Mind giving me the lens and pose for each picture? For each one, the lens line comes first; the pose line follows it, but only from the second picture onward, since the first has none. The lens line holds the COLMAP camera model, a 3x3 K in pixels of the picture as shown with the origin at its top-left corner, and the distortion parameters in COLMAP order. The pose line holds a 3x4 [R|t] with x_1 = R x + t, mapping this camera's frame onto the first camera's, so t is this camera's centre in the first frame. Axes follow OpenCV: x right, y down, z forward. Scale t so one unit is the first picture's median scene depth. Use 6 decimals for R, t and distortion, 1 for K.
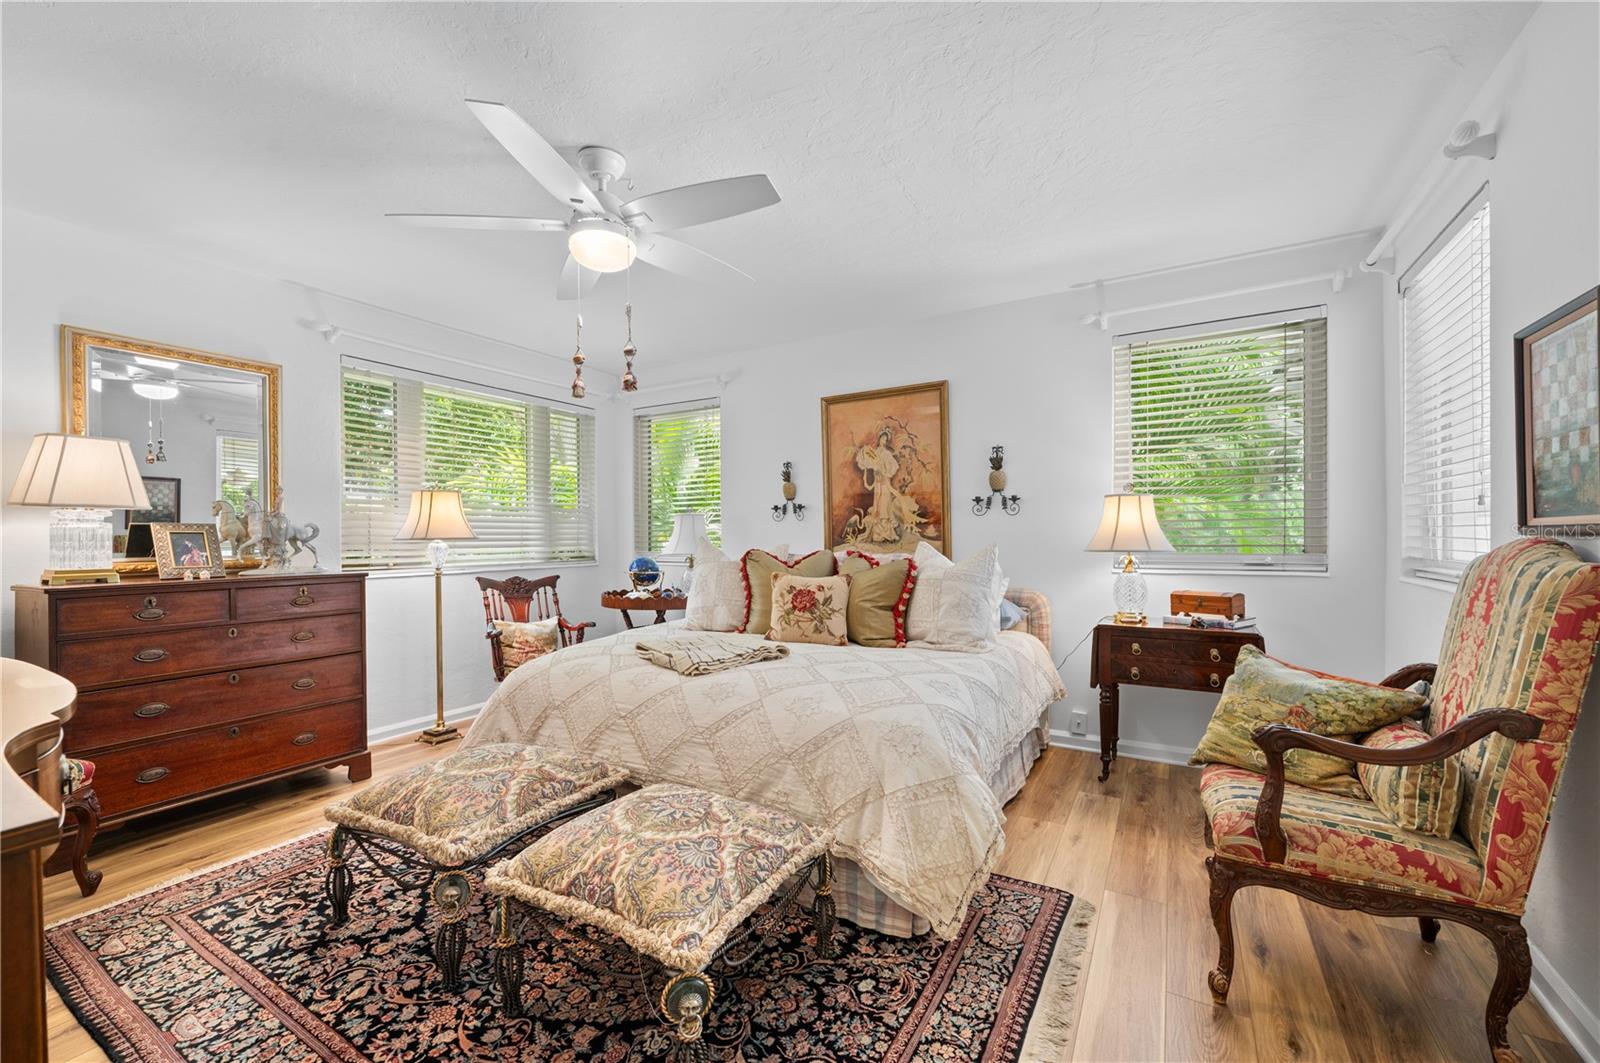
lens RADIAL K [[639.0, 0, 798.7], [0, 639.0, 537.7], [0, 0, 1]] dist [0.002586, -0.000524]
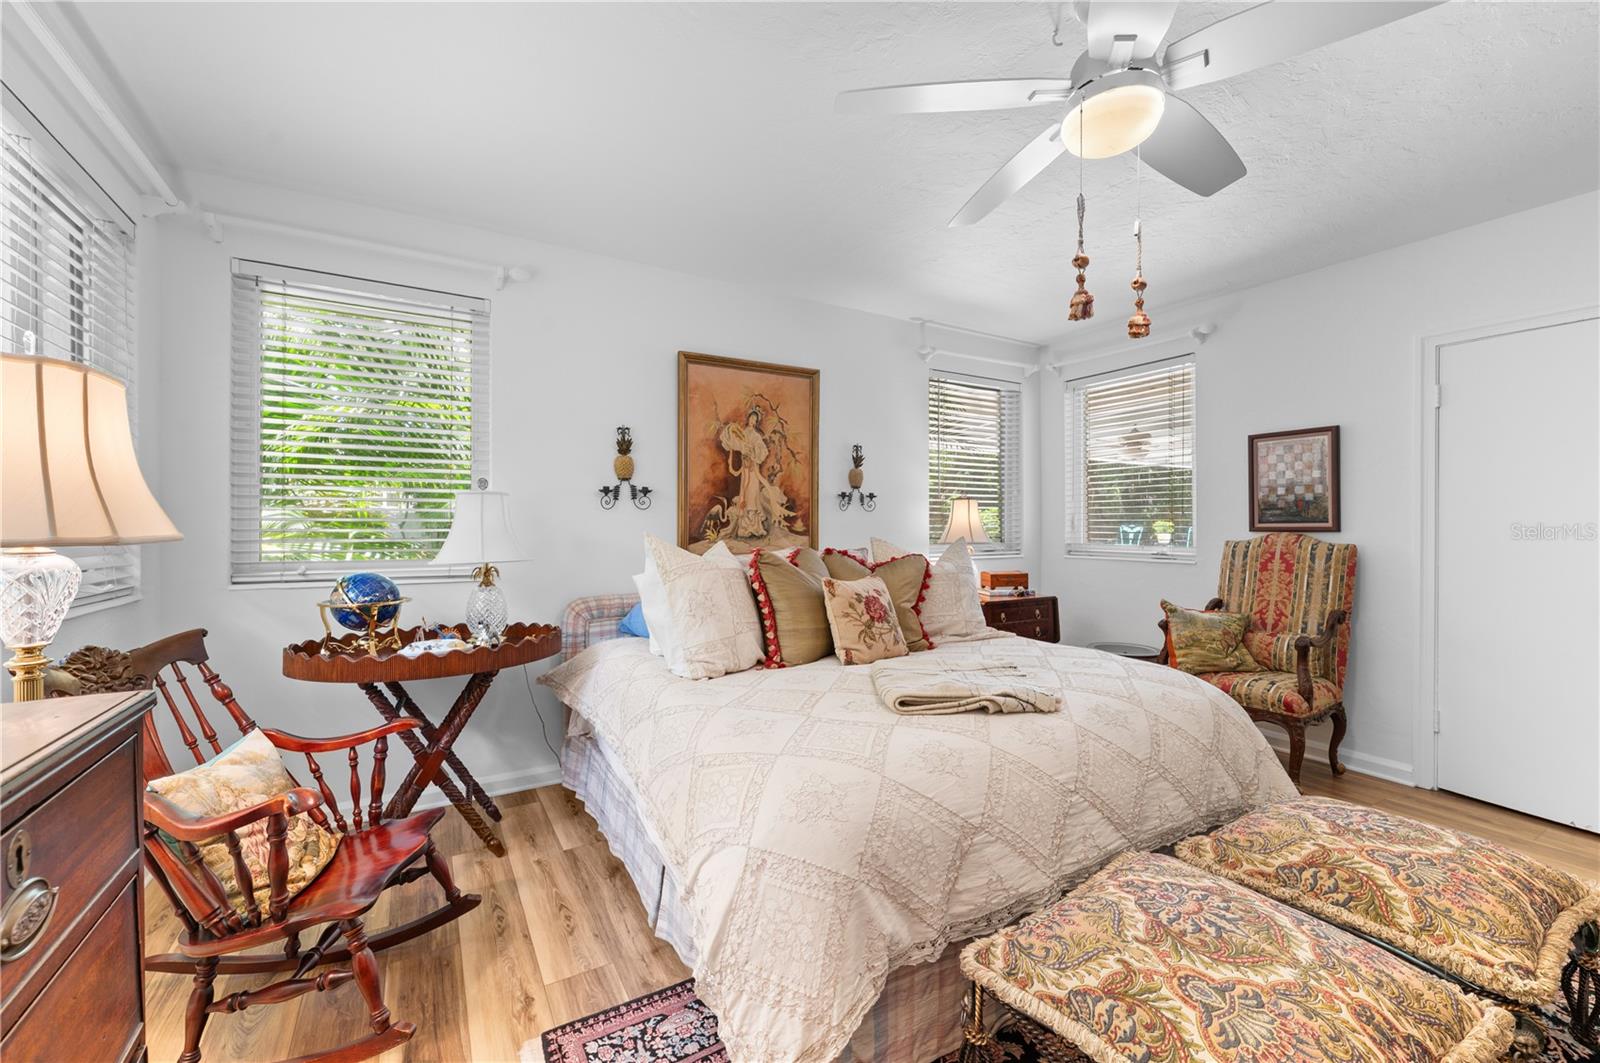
lens RADIAL K [[639.0, 0, 798.5], [0, 639.0, 526.0], [0, 0, 1]] dist [0.002586, -0.000524]
pose [[0.484842, 0.004773, 0.874589, -0.592705], [-0.000436, 0.999986, -0.005216, -0.004353], [-0.874601, 0.002147, 0.484838, 0.525127]]
